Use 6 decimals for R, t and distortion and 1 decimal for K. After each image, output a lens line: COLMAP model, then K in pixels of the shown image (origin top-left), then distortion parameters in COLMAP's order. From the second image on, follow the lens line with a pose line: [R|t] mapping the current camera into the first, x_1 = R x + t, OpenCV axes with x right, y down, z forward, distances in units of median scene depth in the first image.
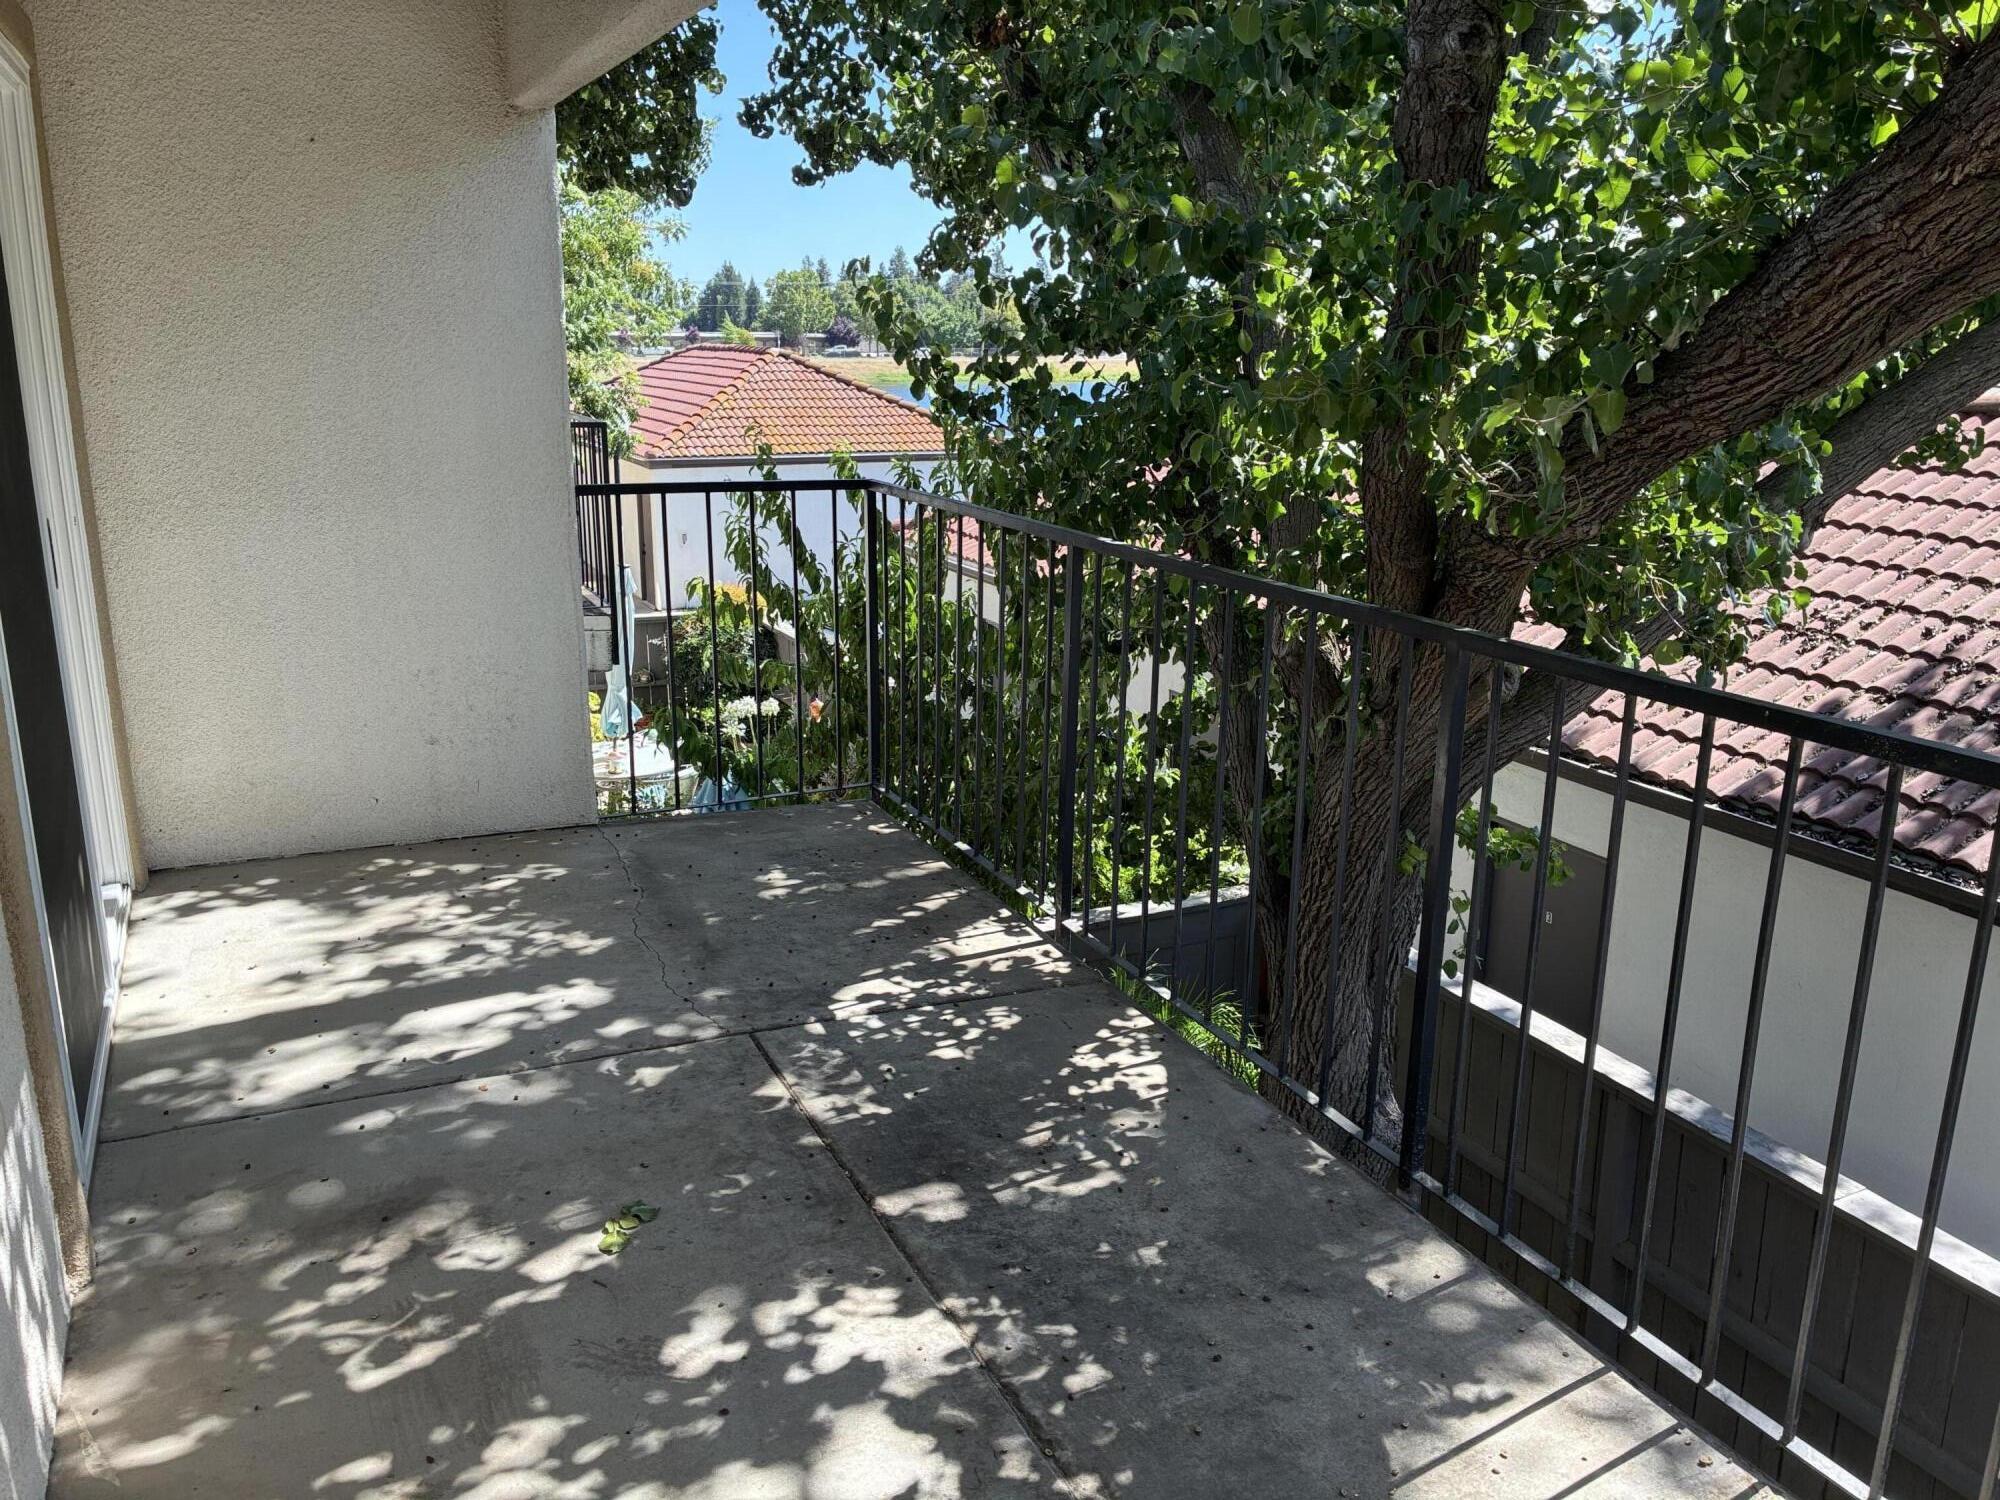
lens RADIAL K [[1517.2, 0, 1000.0], [0, 1517.2, 750.0], [0, 0, 1]] dist [0.046832, -0.000139]
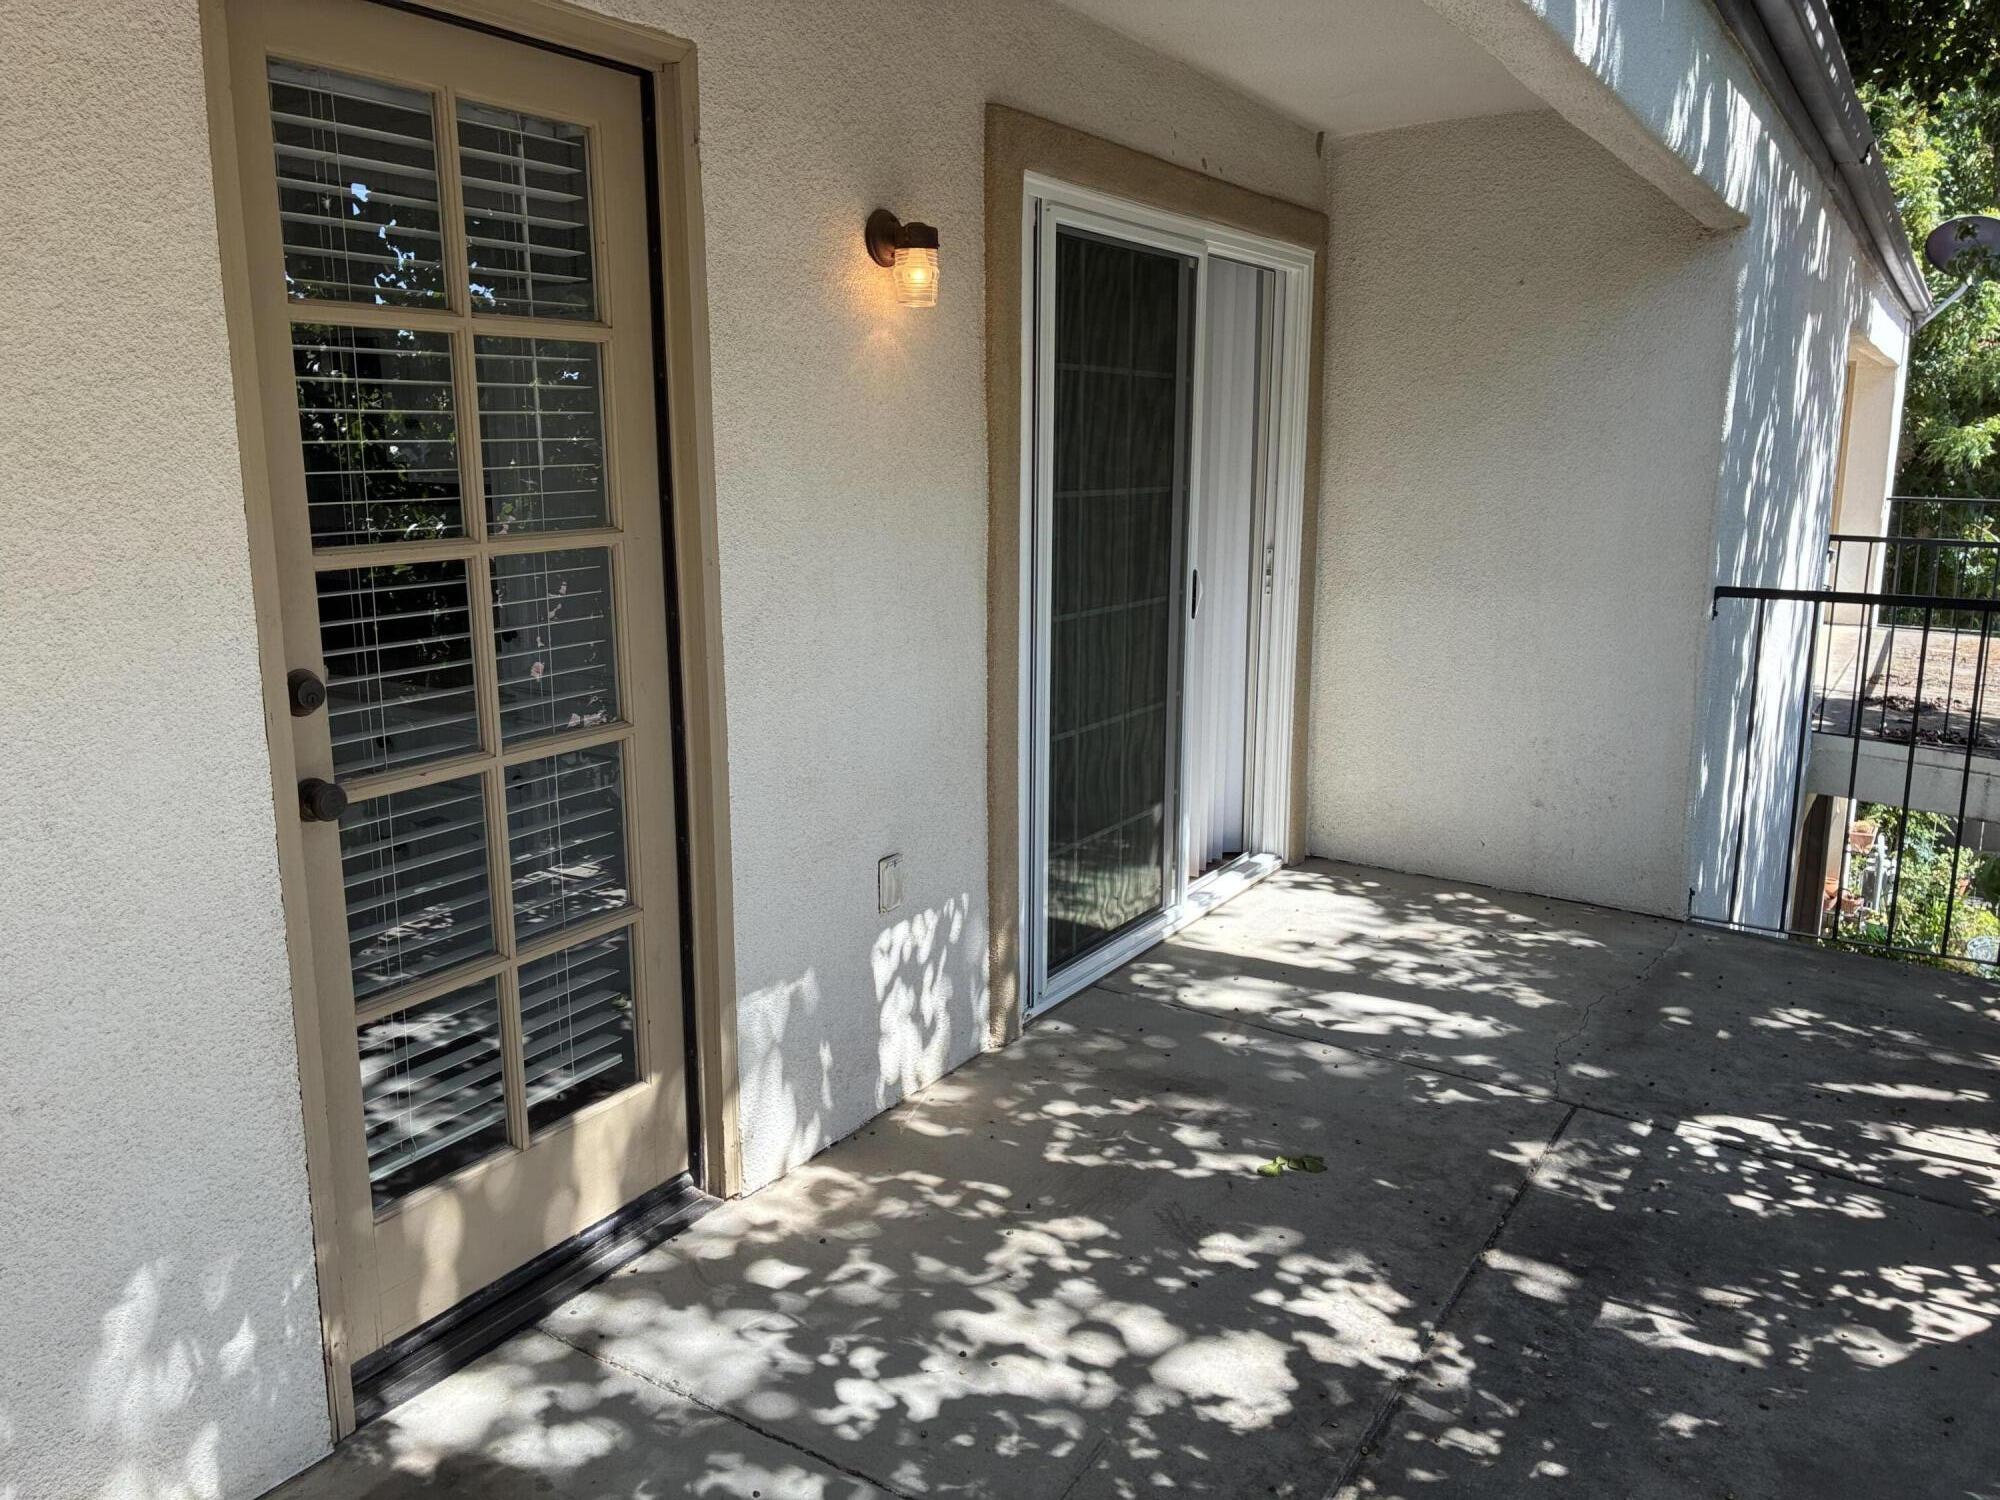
lens RADIAL K [[1540.1, 0, 1000.0], [0, 1540.1, 750.0], [0, 0, 1]] dist [0.076480, -0.117864]
pose [[0.536534, 0.159875, -0.828596, 0.436552], [-0.226101, 0.973225, 0.041375, -0.002887], [0.813025, 0.165148, 0.558316, 0.063390]]
